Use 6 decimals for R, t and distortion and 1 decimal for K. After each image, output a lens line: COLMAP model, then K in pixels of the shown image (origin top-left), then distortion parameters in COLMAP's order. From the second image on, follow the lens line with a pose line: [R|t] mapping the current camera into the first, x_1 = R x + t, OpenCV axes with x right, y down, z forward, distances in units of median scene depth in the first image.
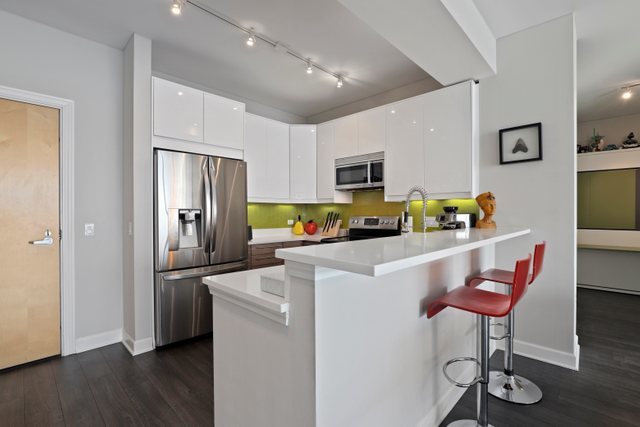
lens RADIAL K [[288.8, 0, 324.6], [0, 288.8, 213.9], [0, 0, 1]] dist [-0.013465, 0.000015]
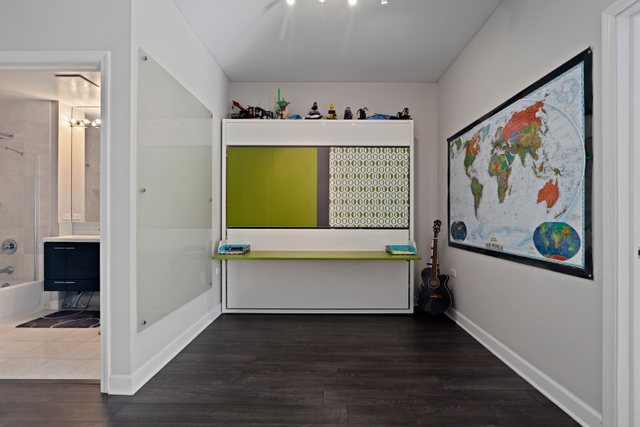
lens RADIAL K [[296.5, 0, 323.7], [0, 296.5, 213.0], [0, 0, 1]] dist [-0.013253, 0.000516]
pose [[0.732180, 0.008401, 0.681059, 0.768123], [0.000637, 0.999915, -0.013019, 0.035964], [-0.681111, 0.009966, 0.732113, 0.554917]]
